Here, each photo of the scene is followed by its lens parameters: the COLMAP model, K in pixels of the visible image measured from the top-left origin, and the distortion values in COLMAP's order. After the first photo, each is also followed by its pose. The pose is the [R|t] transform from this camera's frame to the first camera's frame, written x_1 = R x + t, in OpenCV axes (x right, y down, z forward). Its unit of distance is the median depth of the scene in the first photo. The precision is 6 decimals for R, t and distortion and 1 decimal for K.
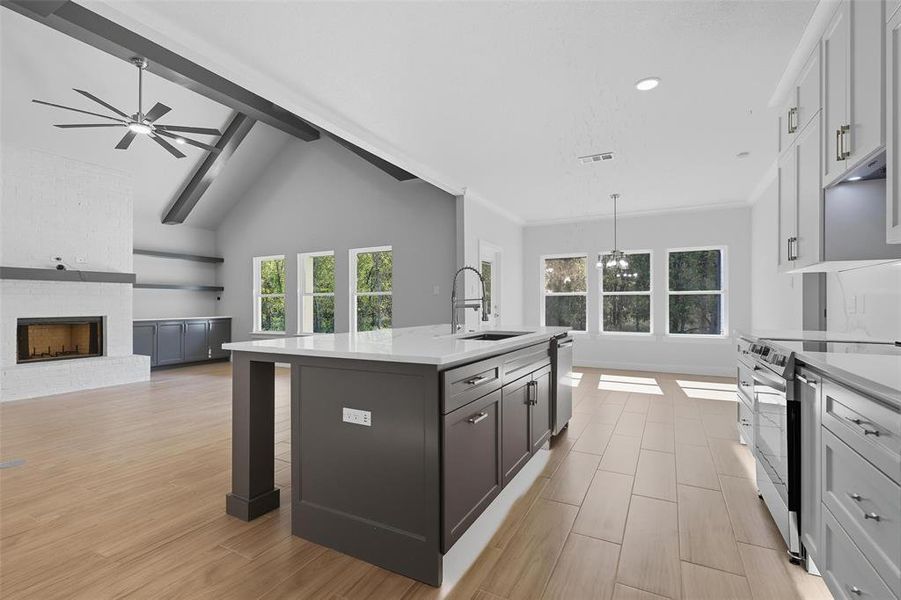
lens RADIAL K [[412.2, 0, 450.6], [0, 412.2, 305.9], [0, 0, 1]] dist [-0.000210, 0.000002]
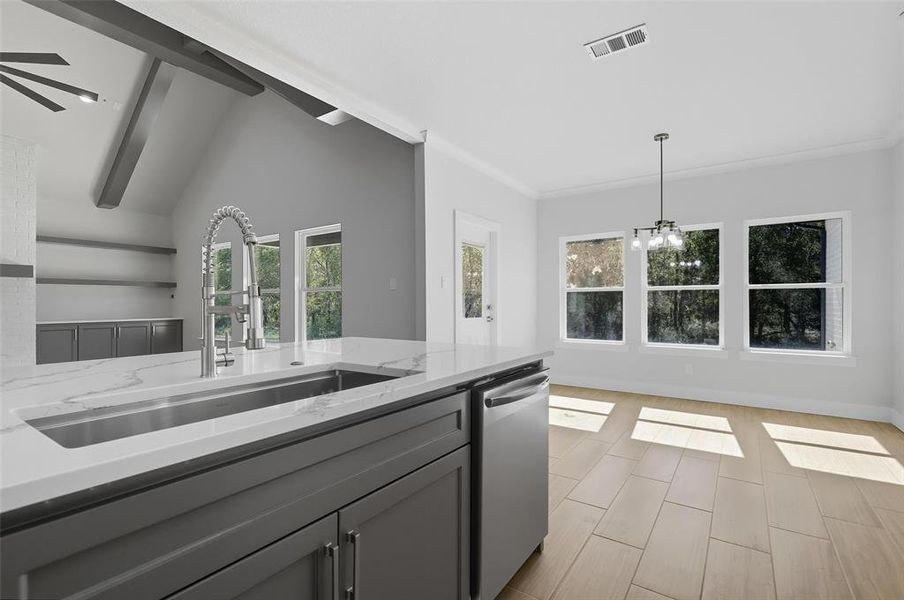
lens RADIAL K [[418.1, 0, 449.2], [0, 418.1, 303.4], [0, 0, 1]] dist [-0.000595, -0.000469]
pose [[0.992432, 0.000461, -0.122794, 0.125007], [-0.000782, 0.999996, -0.002565, -0.002133], [0.122792, 0.002642, 0.992429, 0.257631]]
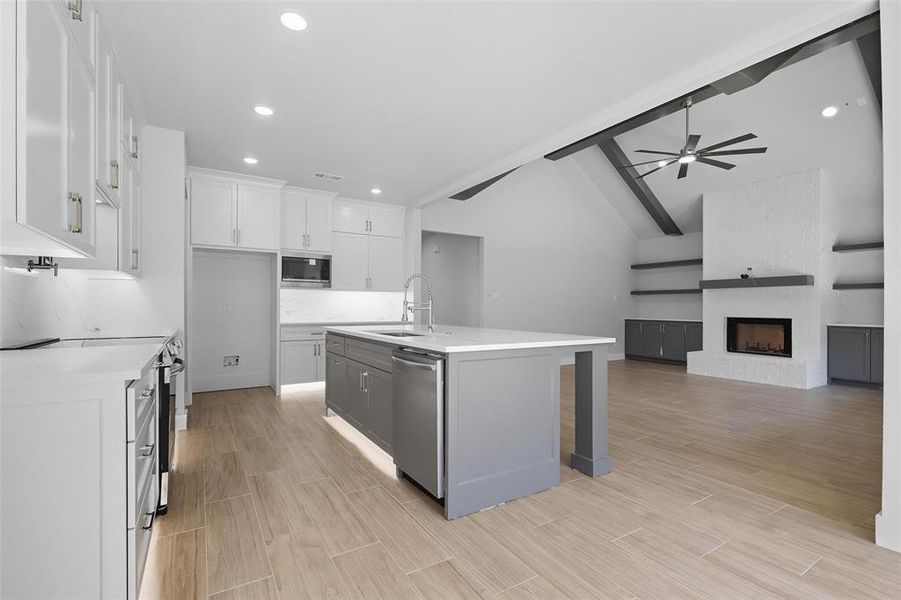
lens RADIAL K [[412.2, 0, 450.6], [0, 412.2, 305.9], [0, 0, 1]] dist [-0.000210, 0.000002]
pose [[-0.505848, -0.000158, -0.862623, 0.412894], [-0.004555, 0.999987, 0.002488, -0.005170], [0.862611, 0.005188, -0.505842, 0.682693]]
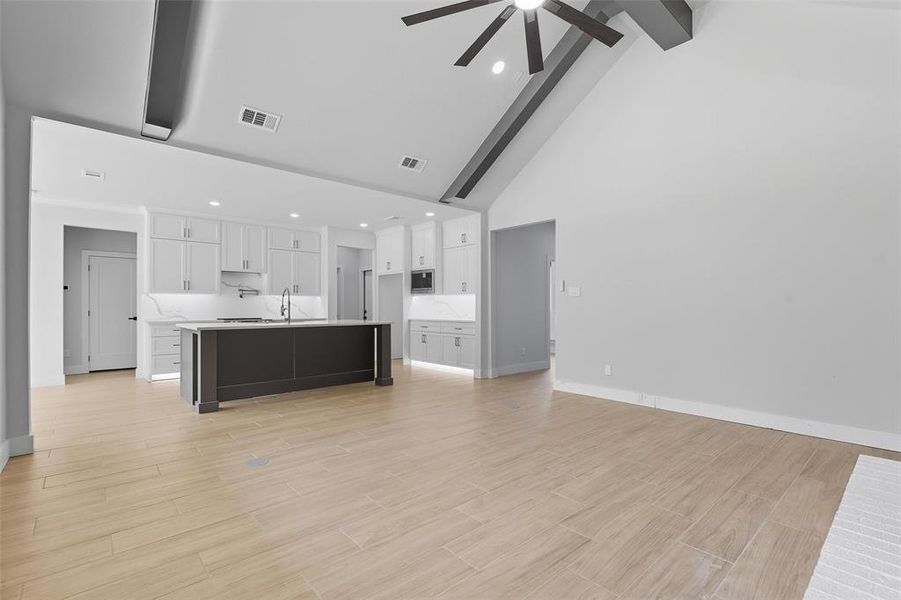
lens RADIAL K [[412.2, 0, 450.6], [0, 412.2, 305.9], [0, 0, 1]] dist [-0.000210, 0.000002]
pose [[-0.937232, 0.005953, 0.348655, -0.574430], [0.004876, 0.999980, -0.003967, 0.000094], [-0.348671, -0.002018, -0.937243, 1.061407]]
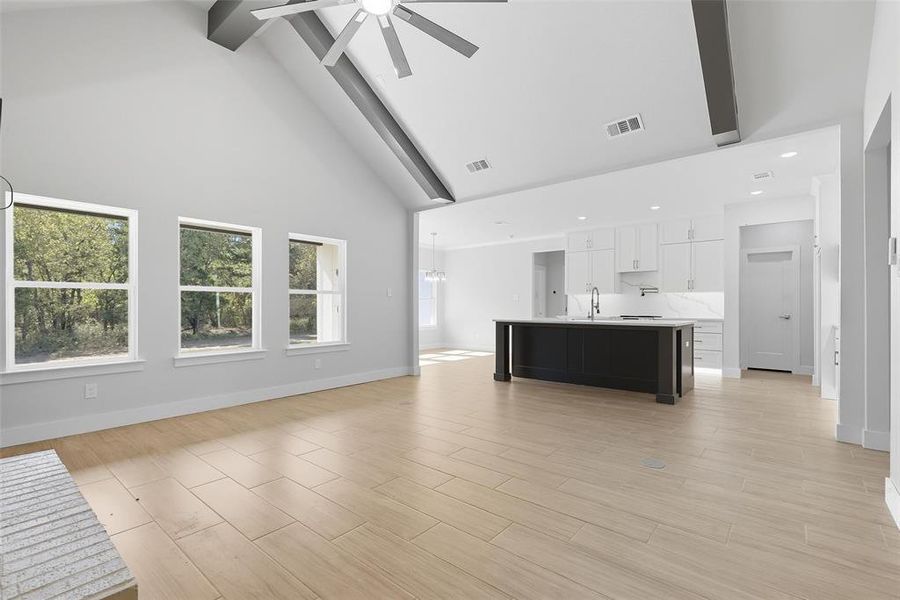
lens RADIAL K [[407.8, 0, 451.1], [0, 407.8, 304.2], [0, 0, 1]] dist [0.000582, 0.000134]
pose [[0.211644, 0.009766, 0.977298, -0.876617], [0.002383, 0.999942, -0.010508, 0.003763], [-0.977344, 0.004553, 0.211608, 0.522599]]
